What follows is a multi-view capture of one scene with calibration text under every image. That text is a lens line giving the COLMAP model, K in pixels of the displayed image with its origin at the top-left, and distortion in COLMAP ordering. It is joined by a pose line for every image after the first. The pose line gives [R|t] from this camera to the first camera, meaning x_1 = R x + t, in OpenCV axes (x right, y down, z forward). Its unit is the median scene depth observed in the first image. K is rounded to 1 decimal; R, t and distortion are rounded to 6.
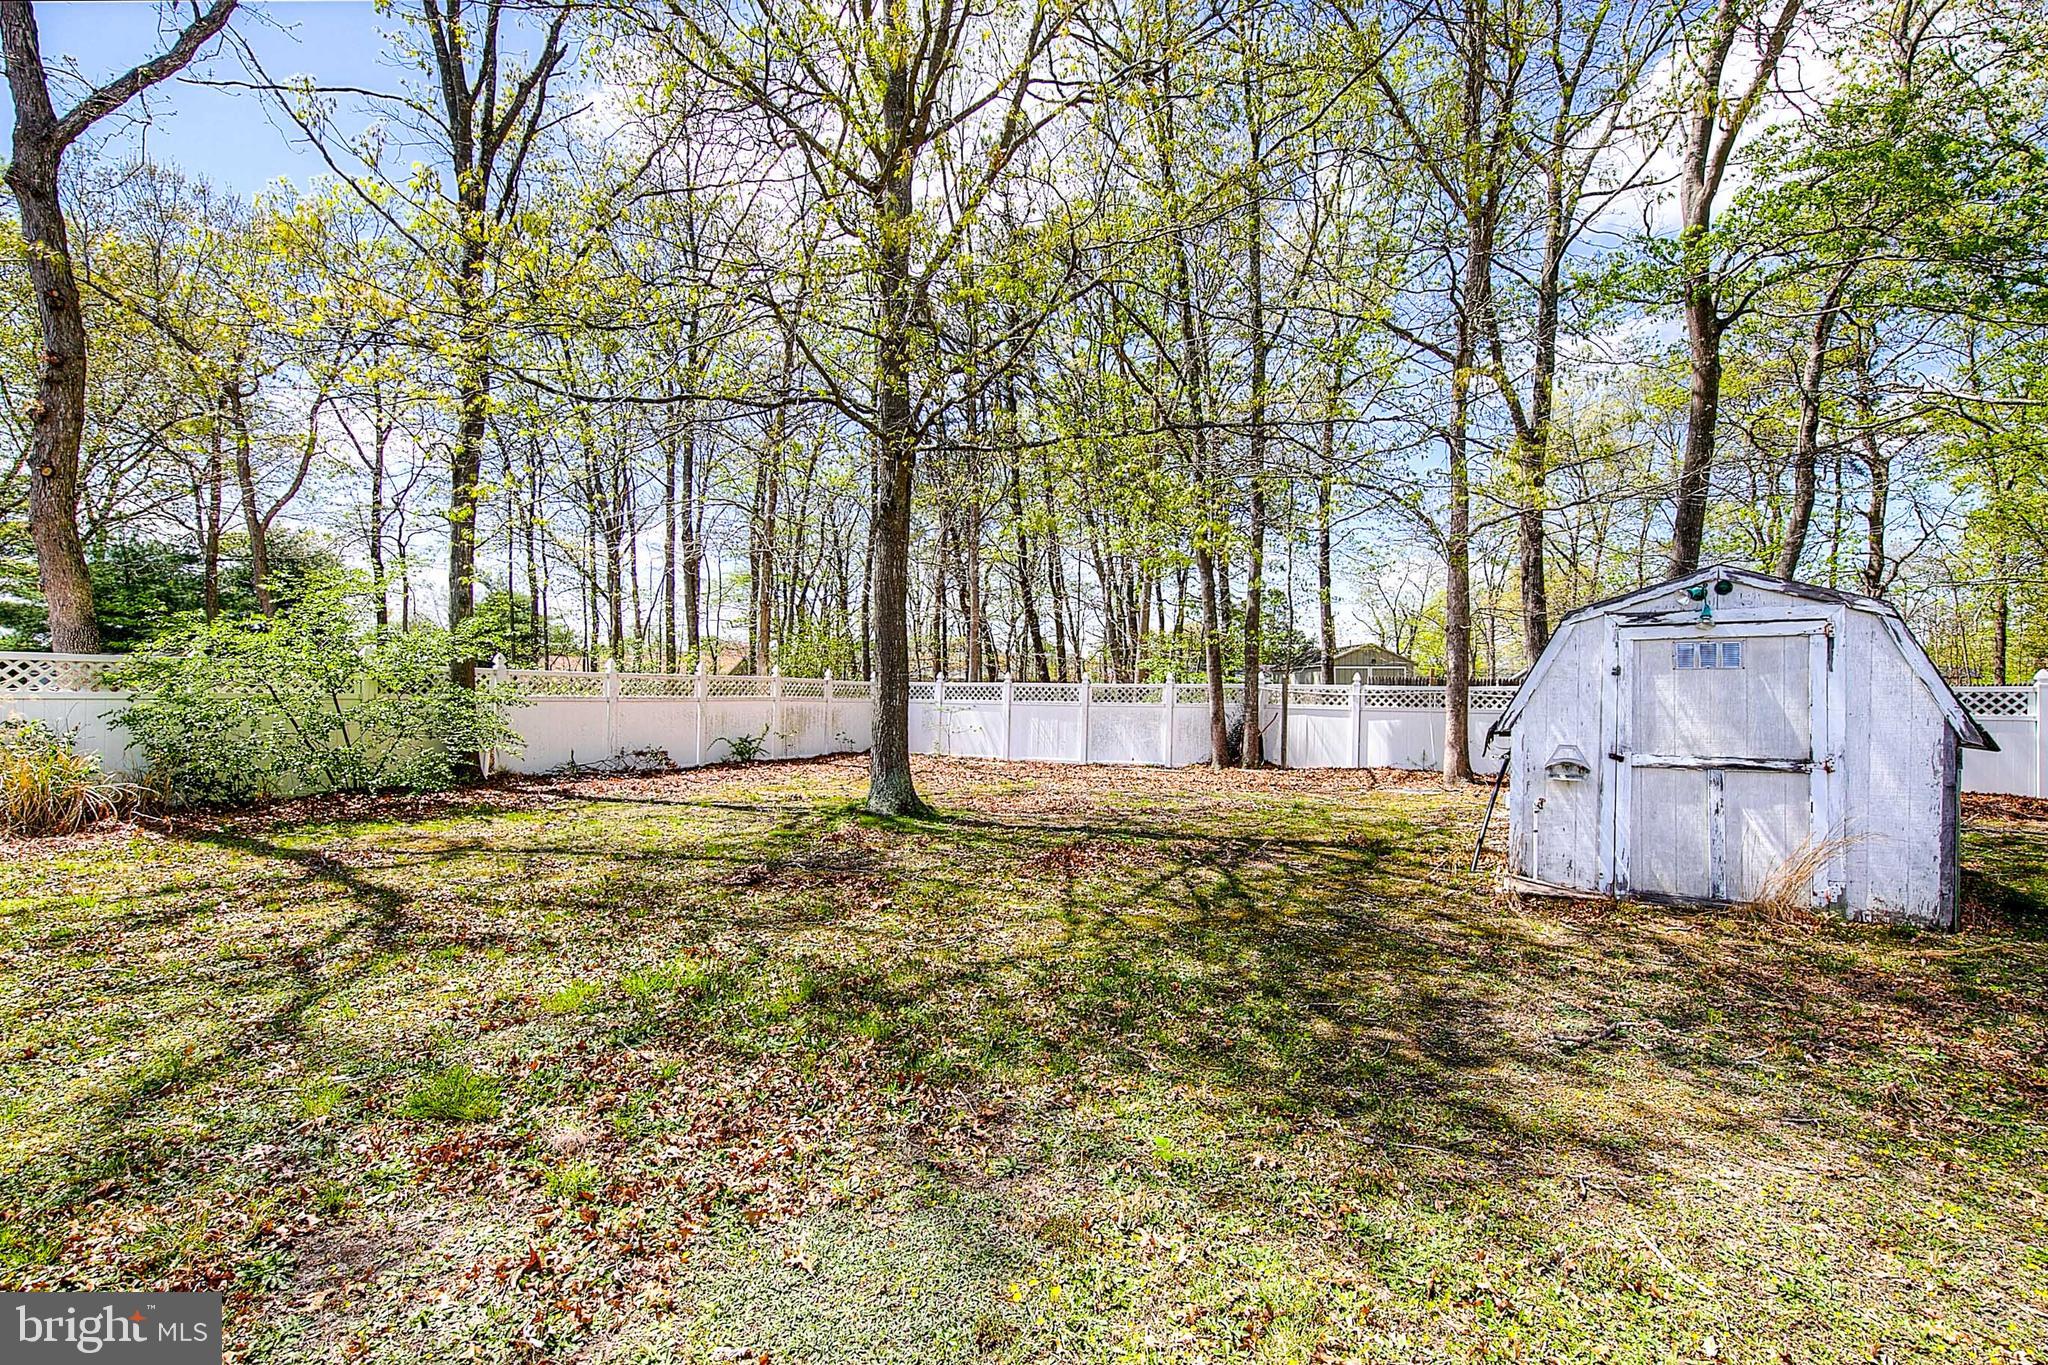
lens RADIAL K [[913.1, 0, 1025.5], [0, 913.1, 687.6], [0, 0, 1]] dist [0.005566, -0.000313]
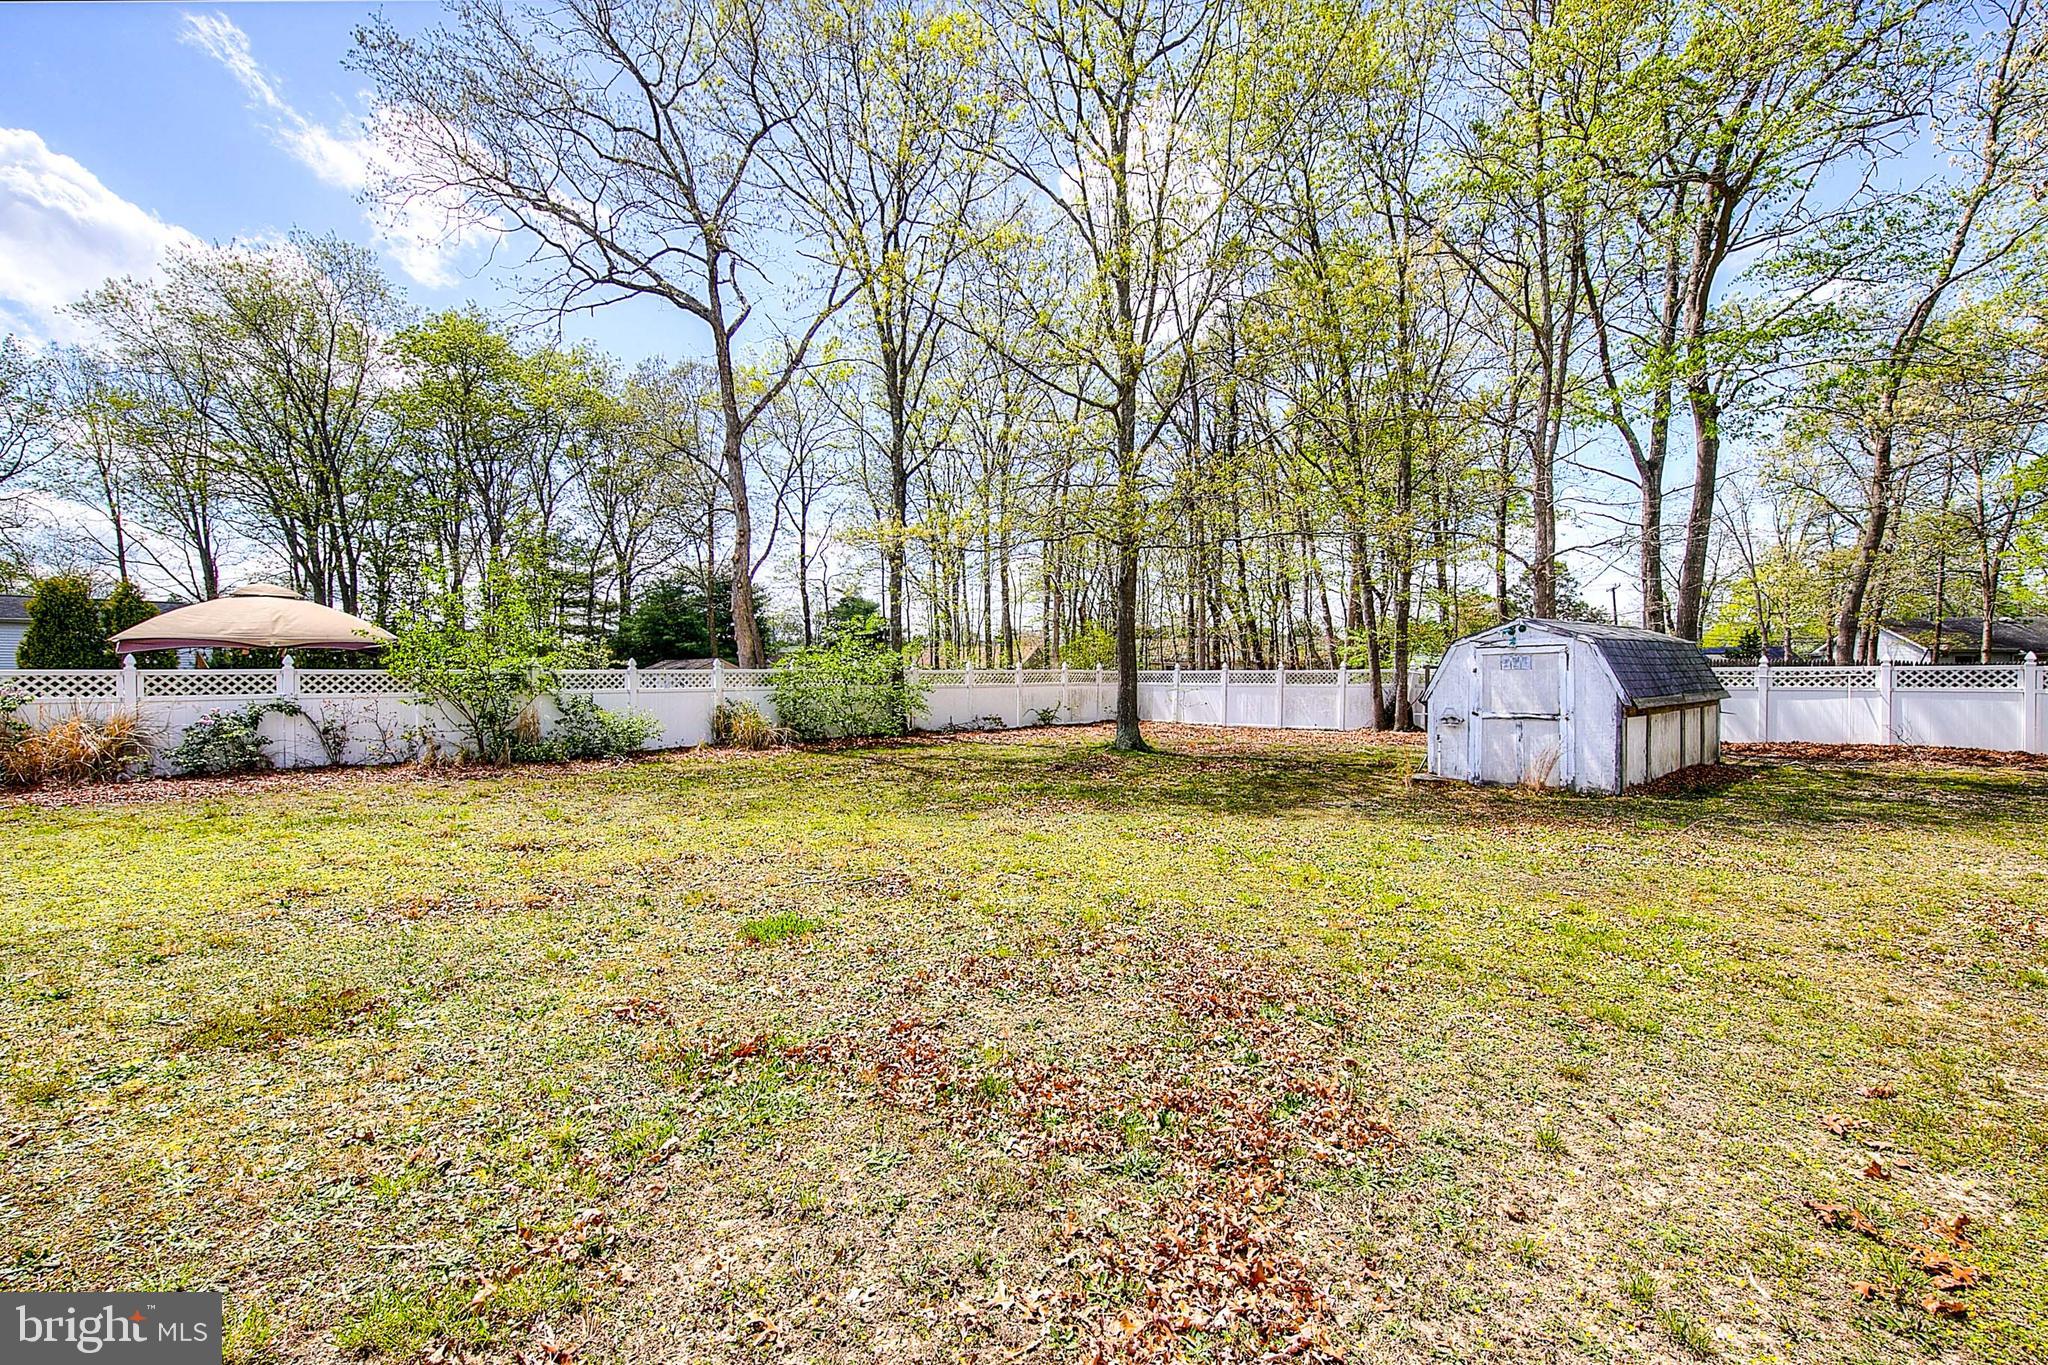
lens RADIAL K [[867.8, 0, 1032.6], [0, 867.8, 685.4], [0, 0, 1]] dist [0.007597, -0.000320]
pose [[0.954362, -0.010440, -0.298468, 0.181484], [0.016752, 0.999687, 0.018598, -0.022734], [0.298181, -0.022749, 0.954238, -0.672670]]
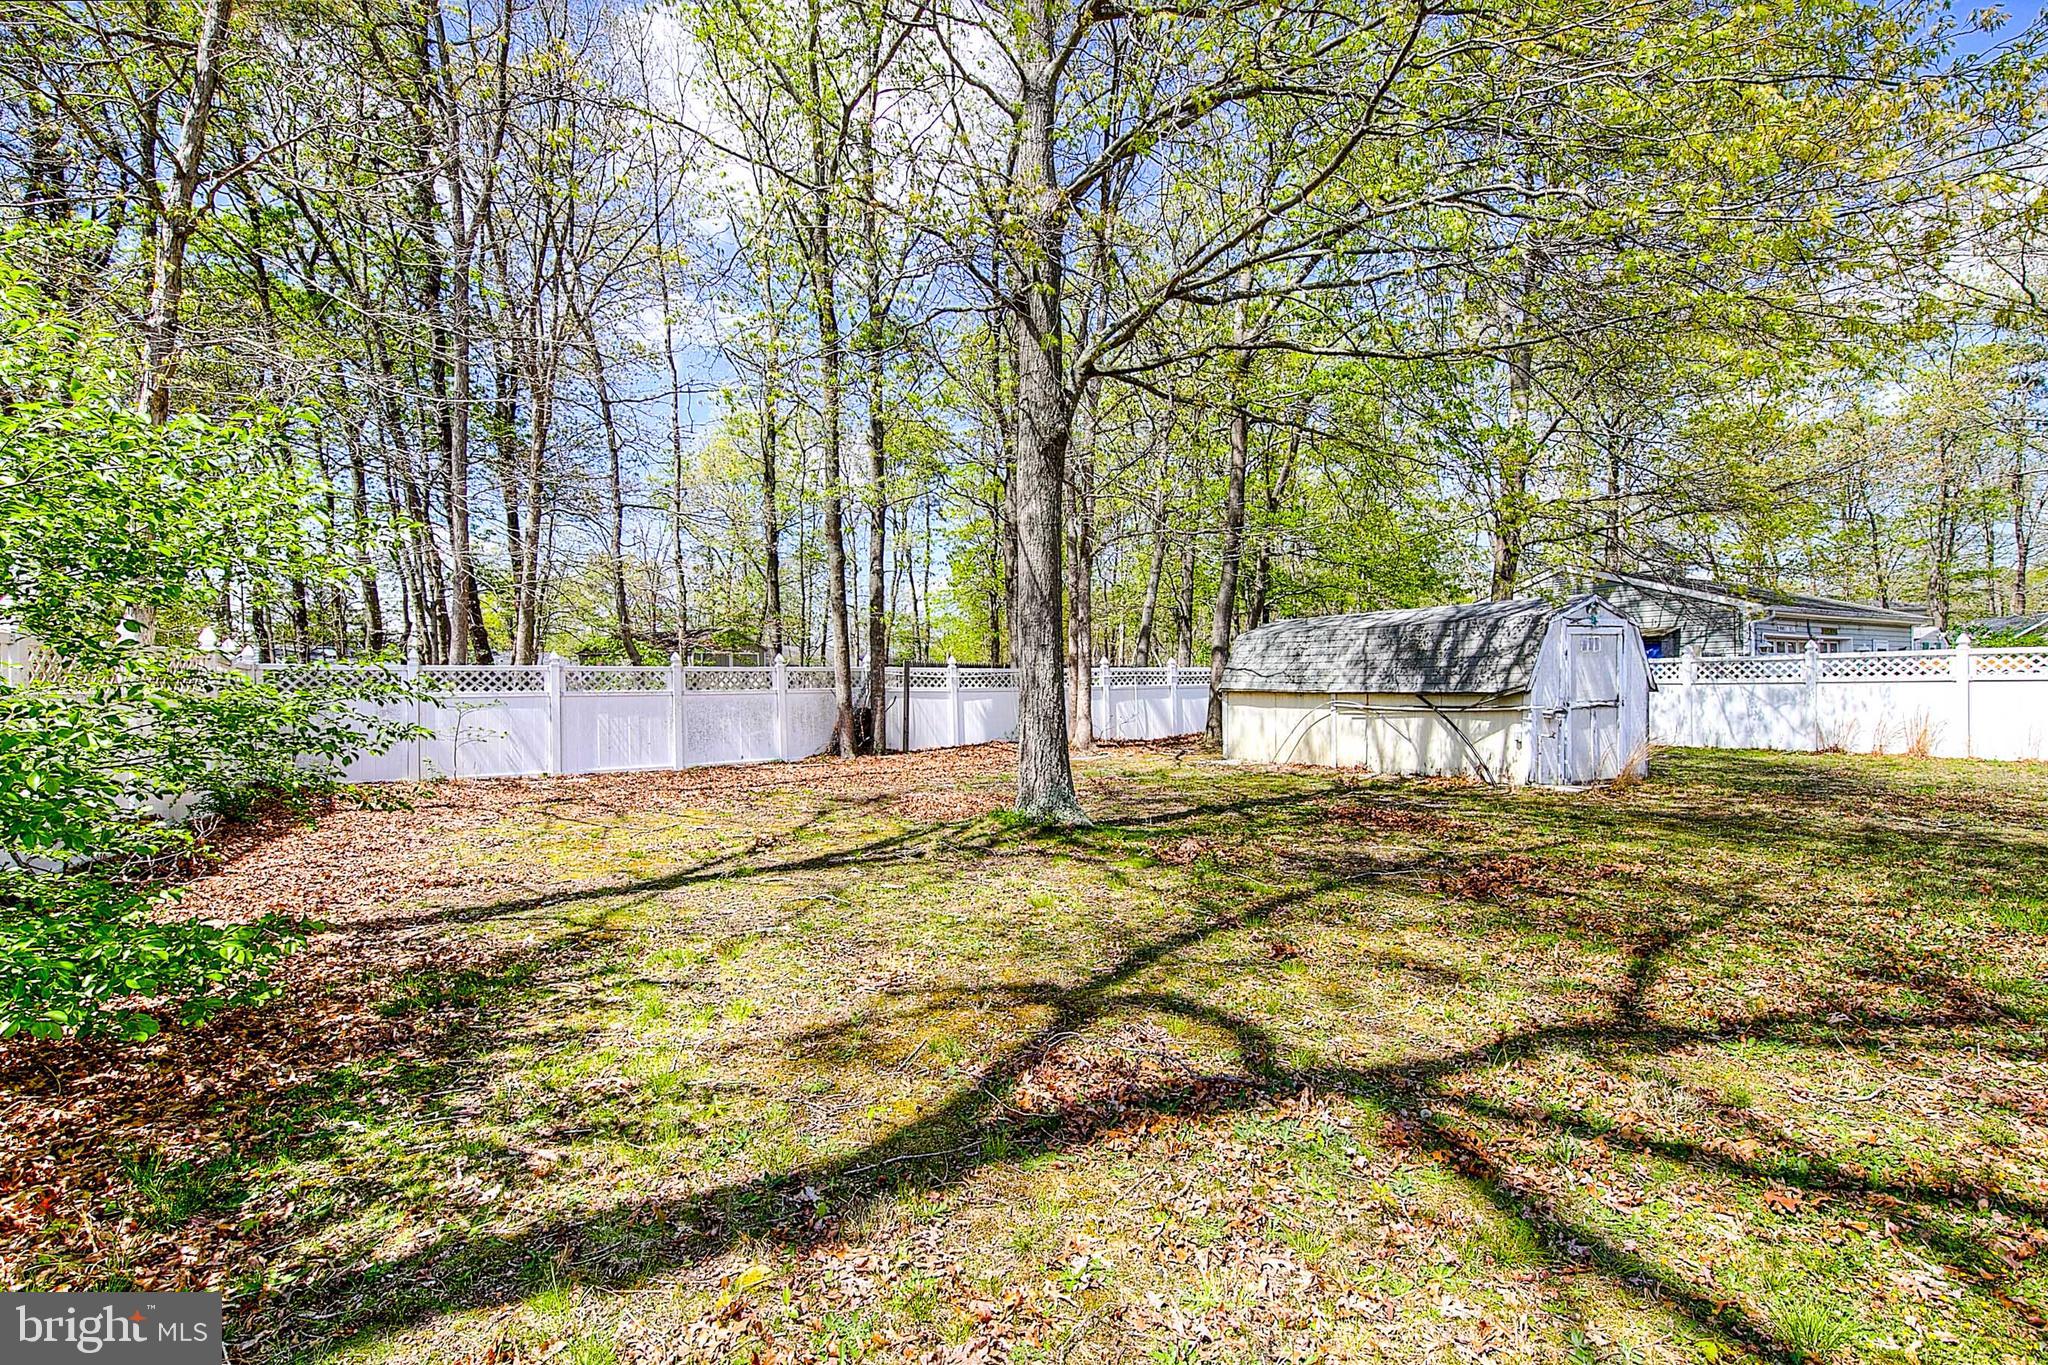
lens RADIAL K [[913.1, 0, 1025.5], [0, 913.1, 687.6], [0, 0, 1]] dist [0.005566, -0.000313]
pose [[0.531076, -0.019625, 0.847097, -0.799266], [0.008980, 0.999806, 0.017533, 0.003797], [-0.847277, -0.001705, 0.531149, 0.579718]]
